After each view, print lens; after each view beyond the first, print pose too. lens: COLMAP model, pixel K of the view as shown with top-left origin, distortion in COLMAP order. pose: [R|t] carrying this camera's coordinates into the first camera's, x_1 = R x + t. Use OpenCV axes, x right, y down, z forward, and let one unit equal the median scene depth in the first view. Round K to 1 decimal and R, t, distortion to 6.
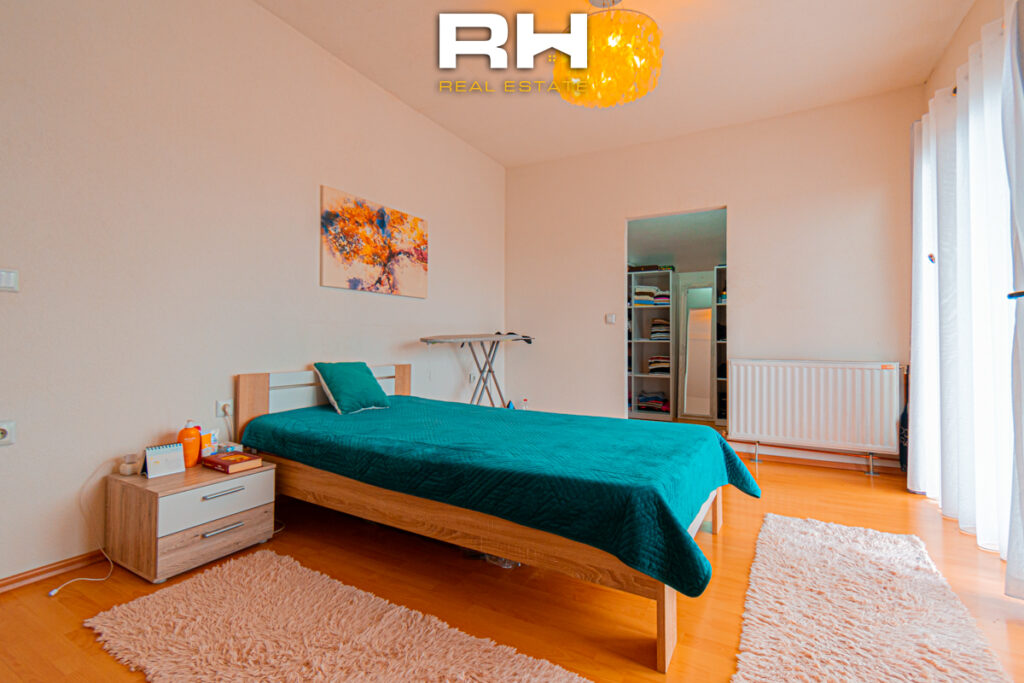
lens RADIAL K [[463.2, 0, 515.1], [0, 463.2, 338.6], [0, 0, 1]] dist [0.014226, 0.001038]
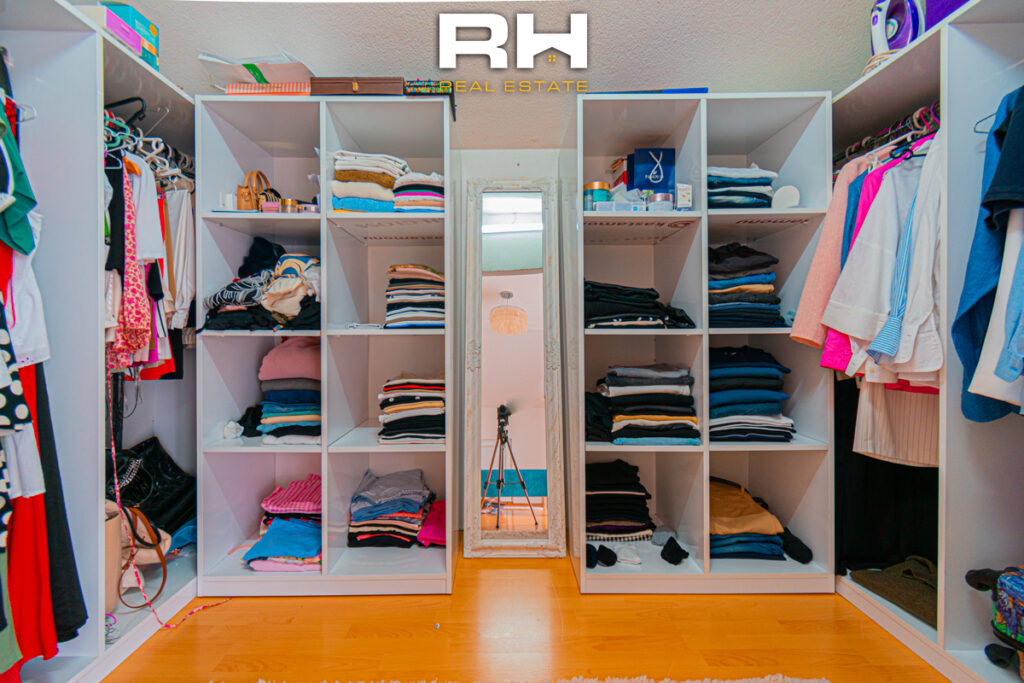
lens RADIAL K [[463.2, 0, 516.6], [0, 463.2, 340.4], [0, 0, 1]] dist [0.014226, 0.001038]
pose [[0.868226, -0.007302, 0.496115, 0.214029], [0.002604, 0.999945, 0.010161, 0.008612], [-0.496162, -0.007530, 0.868197, 0.685453]]
